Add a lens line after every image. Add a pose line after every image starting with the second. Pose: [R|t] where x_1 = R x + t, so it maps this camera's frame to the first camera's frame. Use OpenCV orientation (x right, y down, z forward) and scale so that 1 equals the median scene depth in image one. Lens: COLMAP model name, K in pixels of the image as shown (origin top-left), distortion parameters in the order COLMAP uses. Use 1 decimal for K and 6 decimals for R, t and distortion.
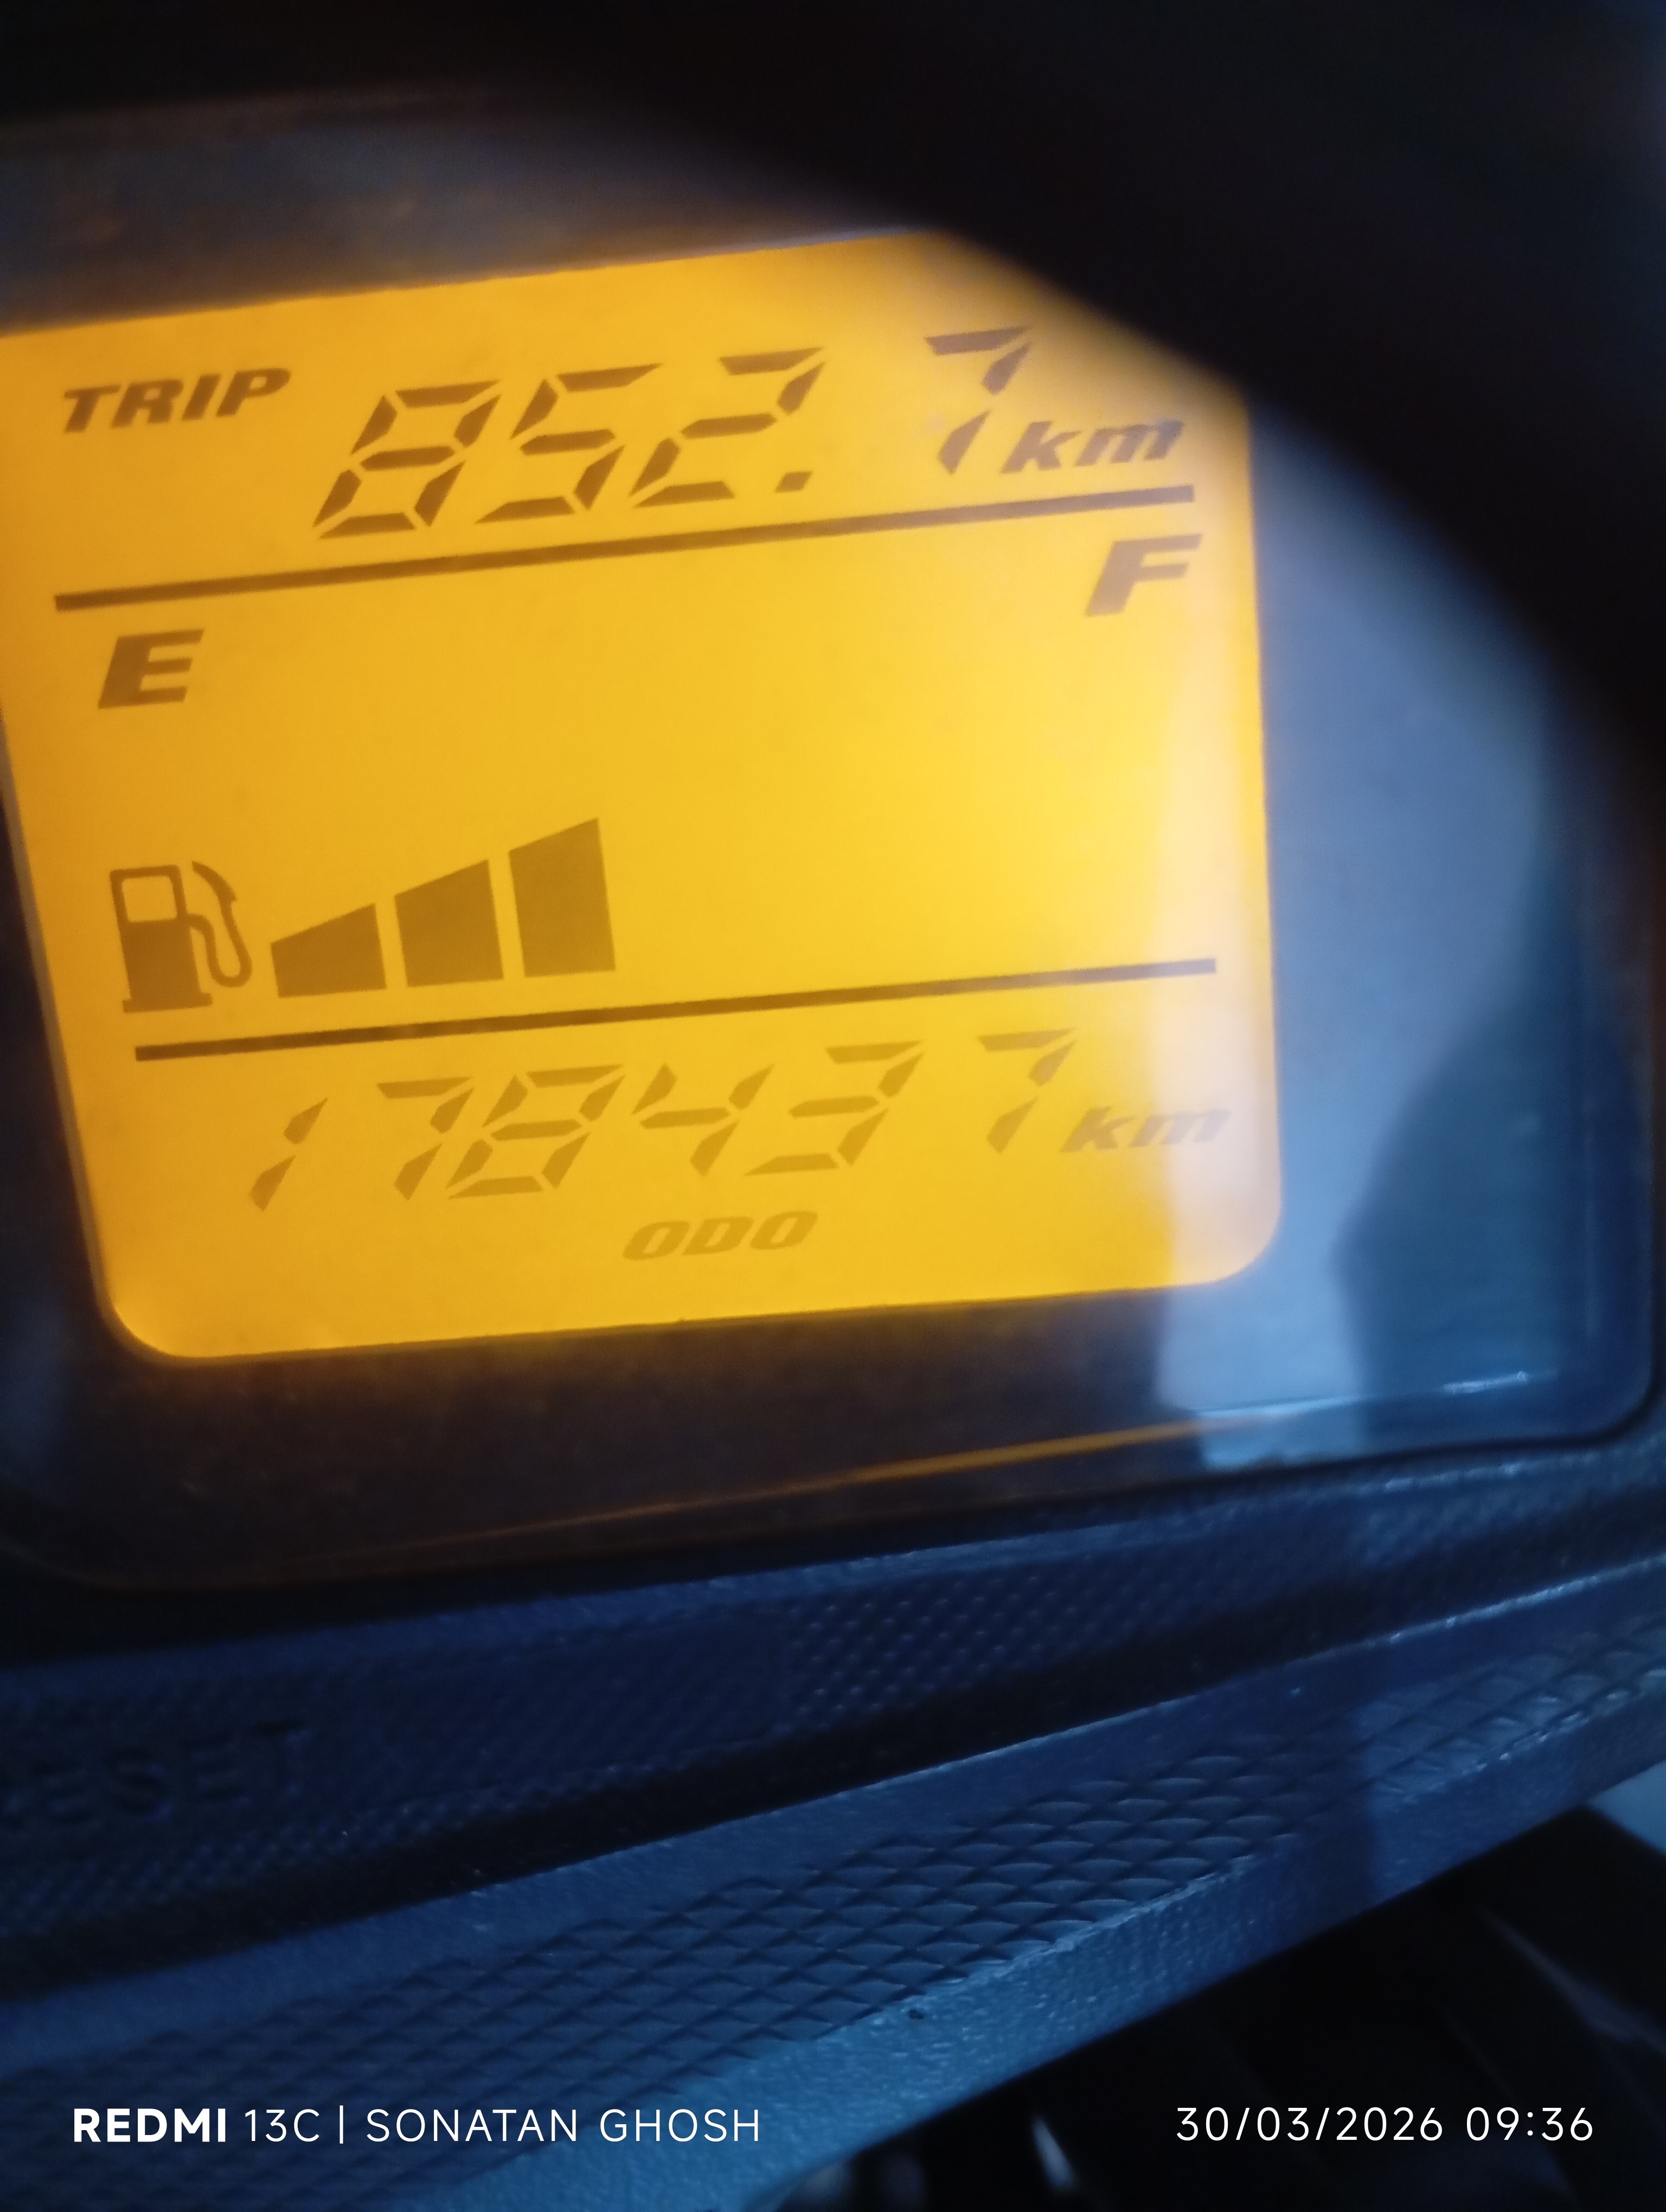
lens RADIAL K [[1911.9, 0, 849.8], [0, 1911.9, 1075.2], [0, 0, 1]] dist [0.027309, -0.098289]
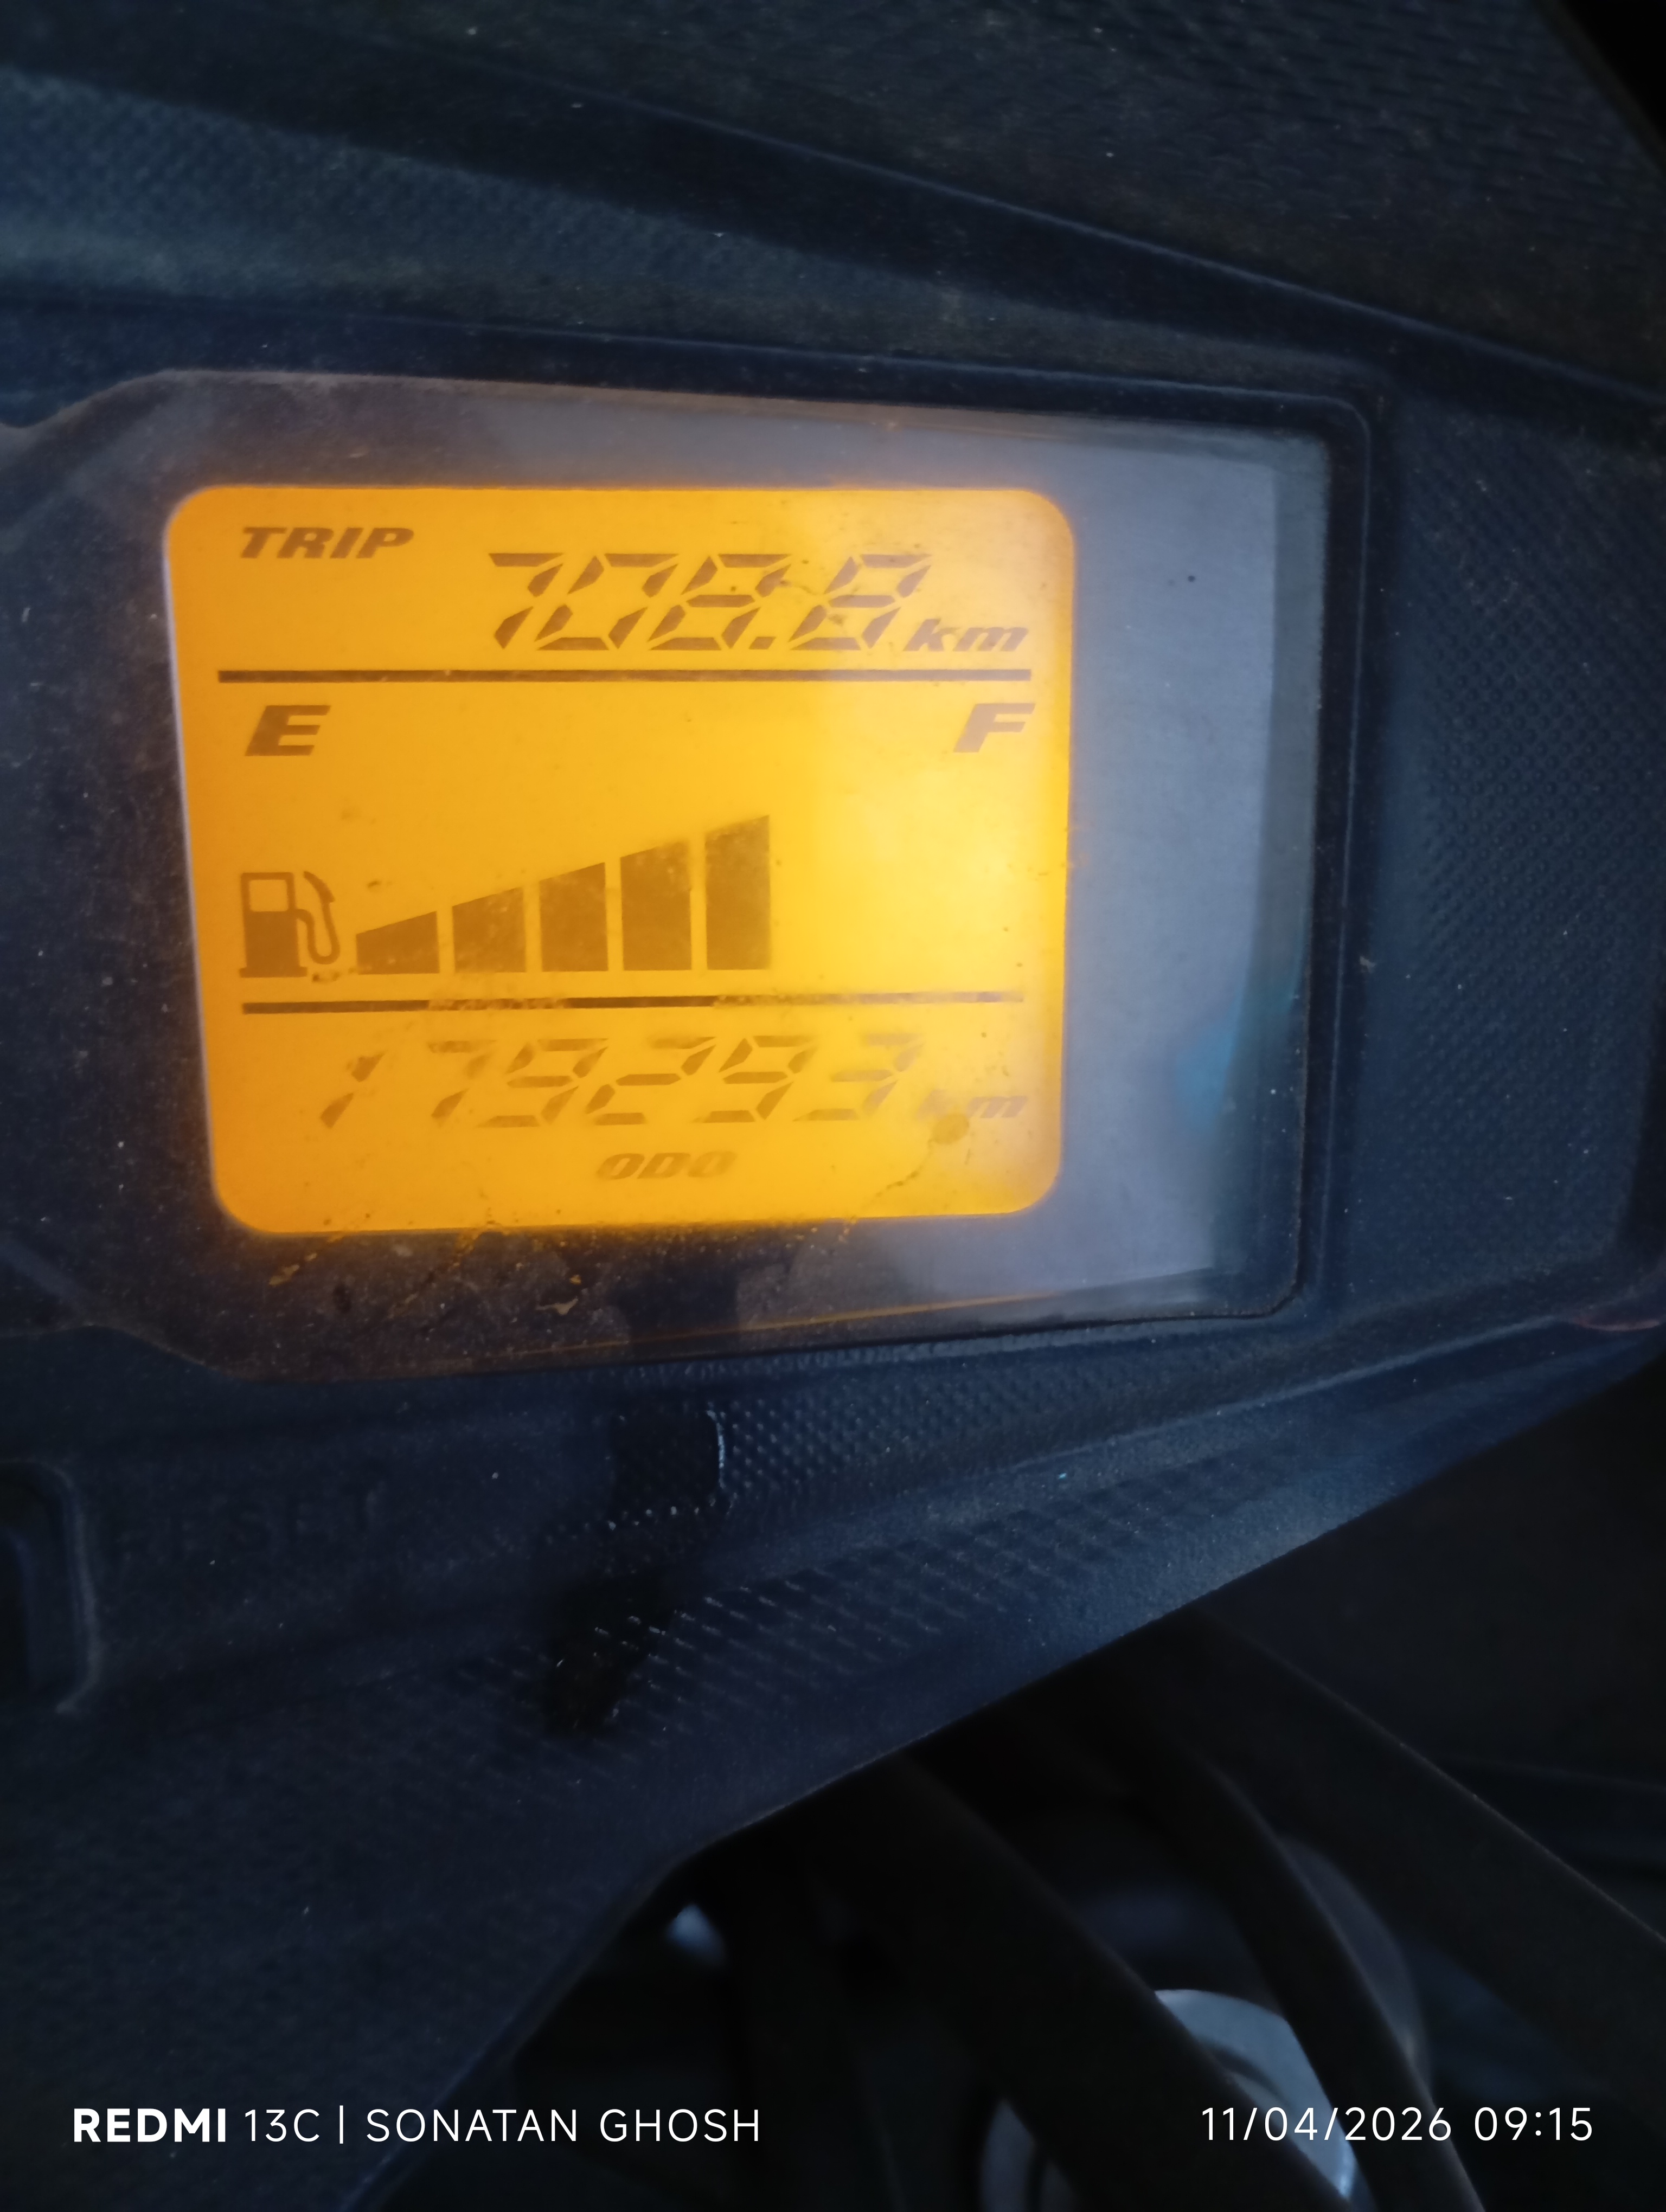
lens RADIAL K [[1911.9, 0, 850.0], [0, 1911.9, 1077.6], [0, 0, 1]] dist [0.027309, -0.098289]
pose [[0.987977, 0.061346, 0.141912, -0.141328], [-0.058895, 0.998035, -0.021409, 0.043101], [-0.142946, 0.012794, 0.989648, -0.415391]]
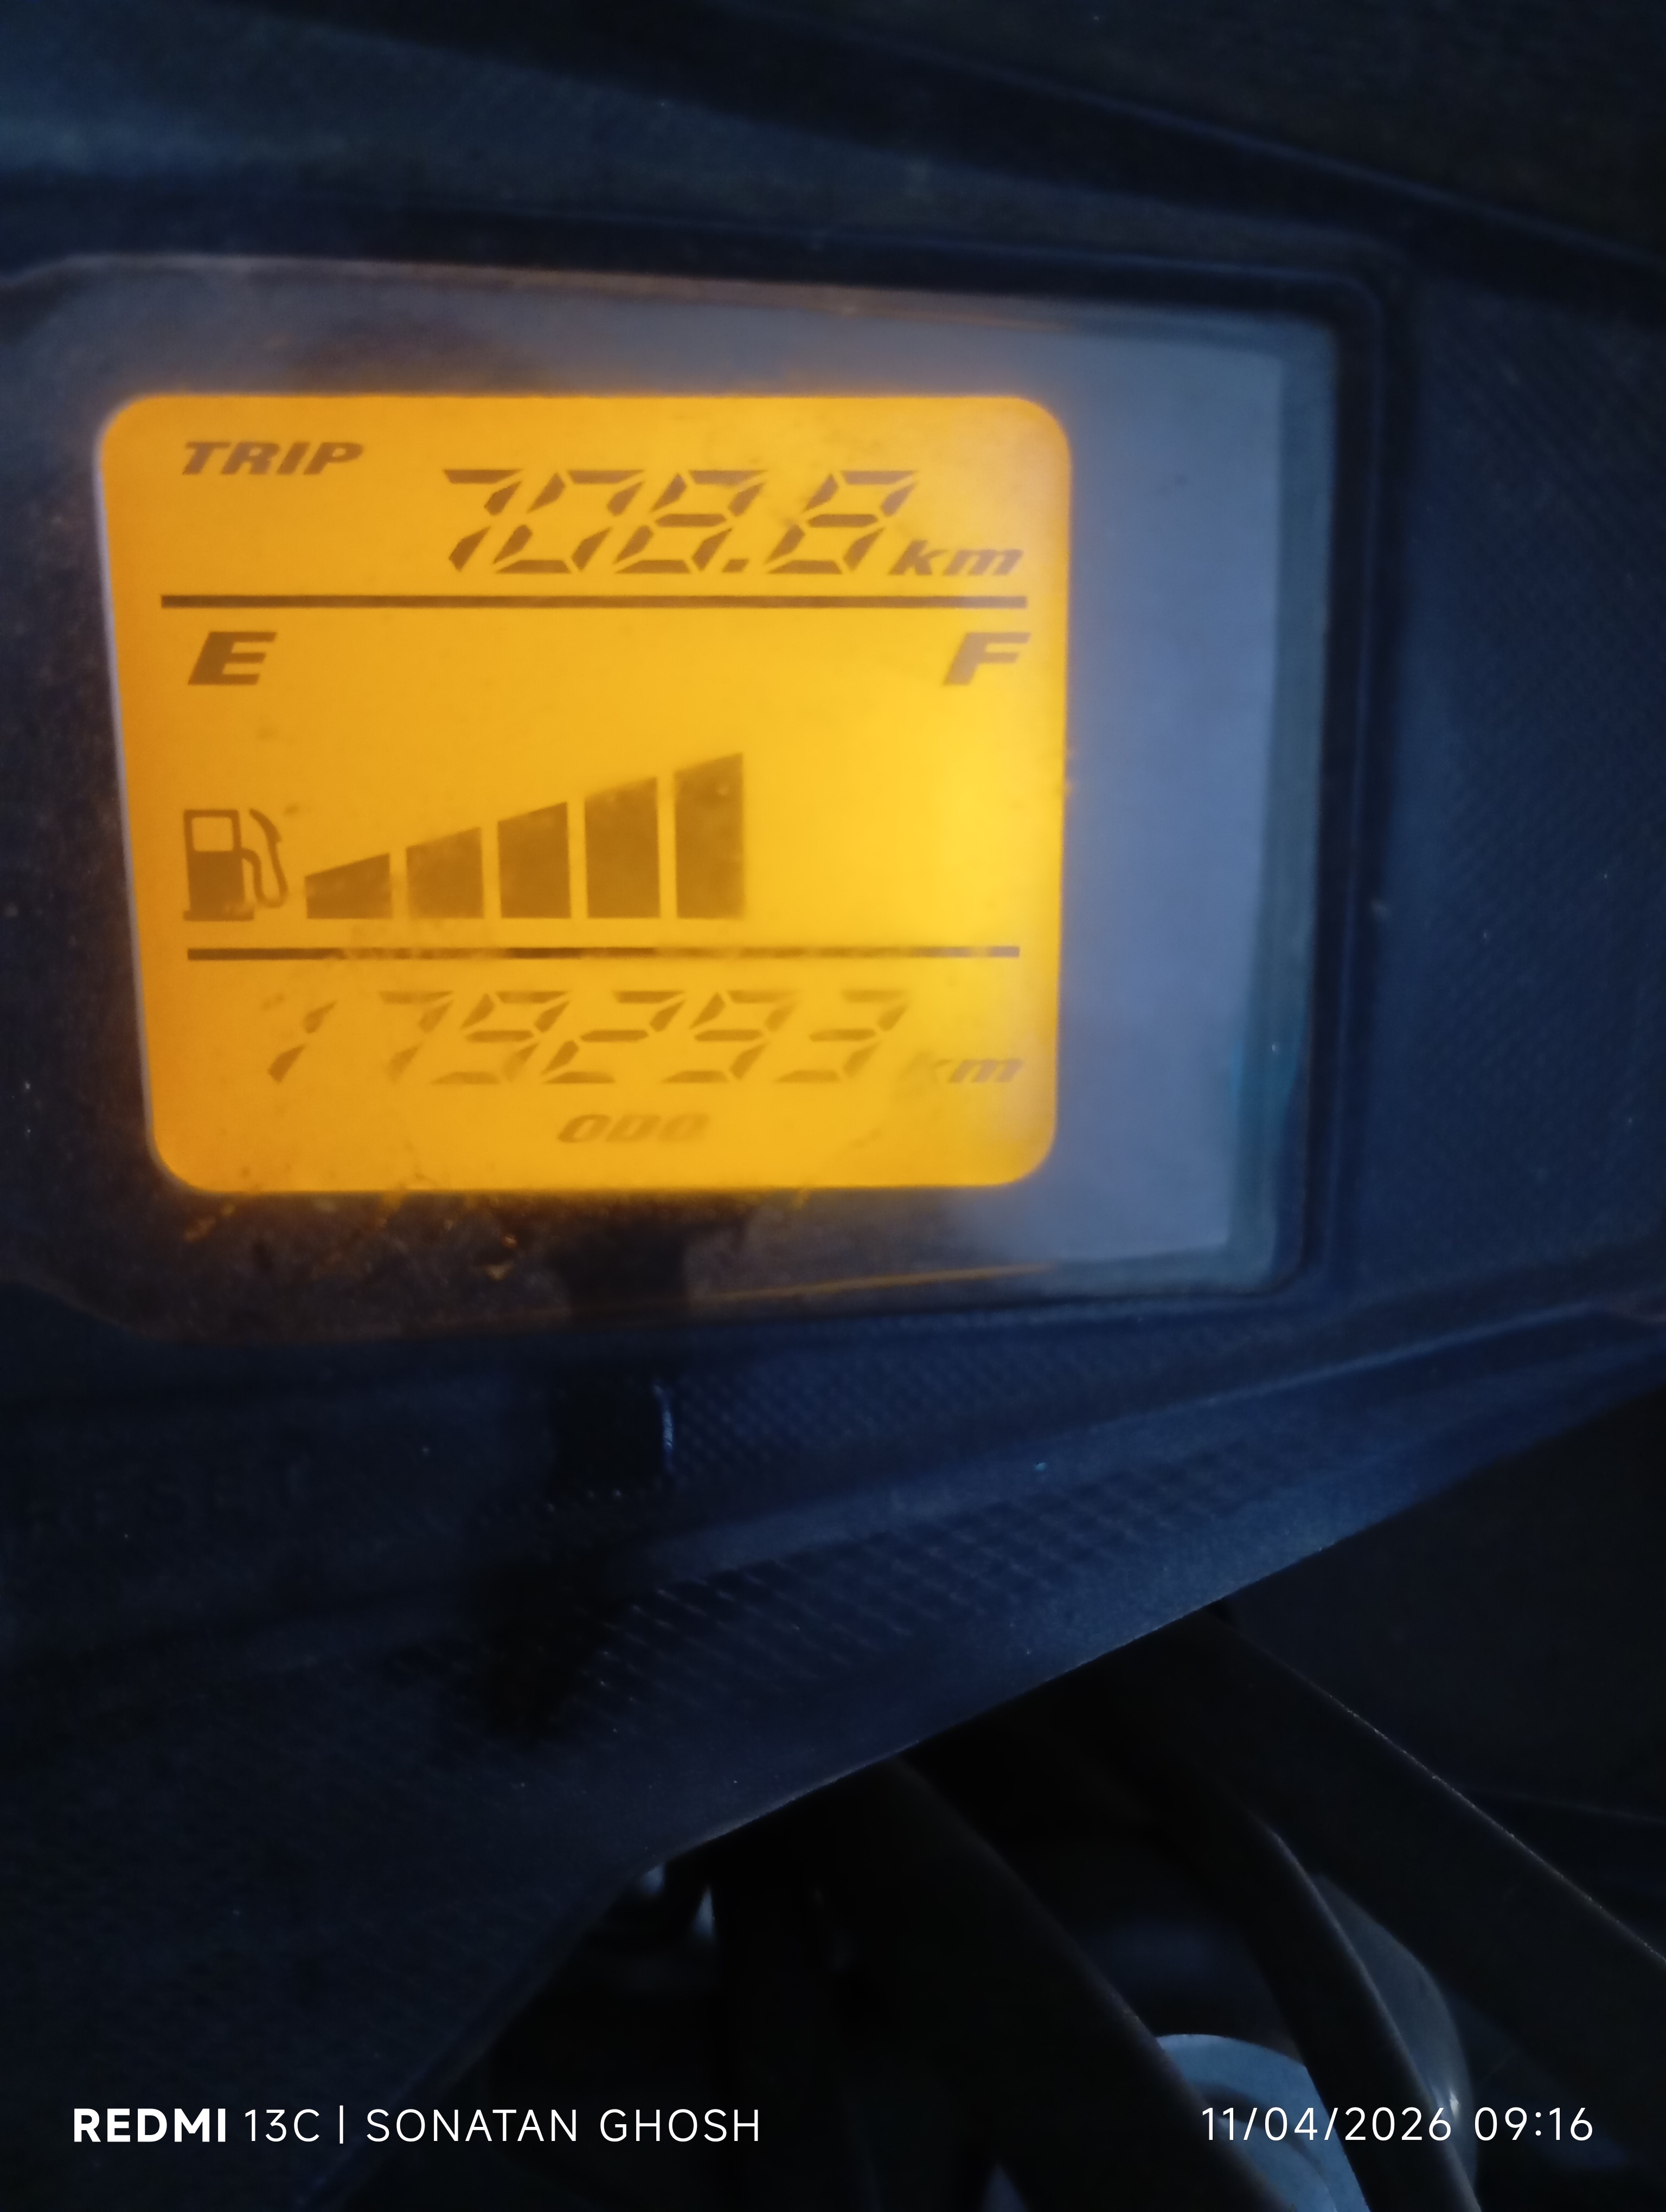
lens RADIAL K [[1911.9, 0, 860.7], [0, 1911.9, 1089.4], [0, 0, 1]] dist [0.027309, -0.098289]
pose [[0.993578, 0.074855, 0.084853, -0.027164], [-0.073030, 0.997031, -0.024406, 0.080089], [-0.086428, 0.018052, 0.996095, -0.327292]]
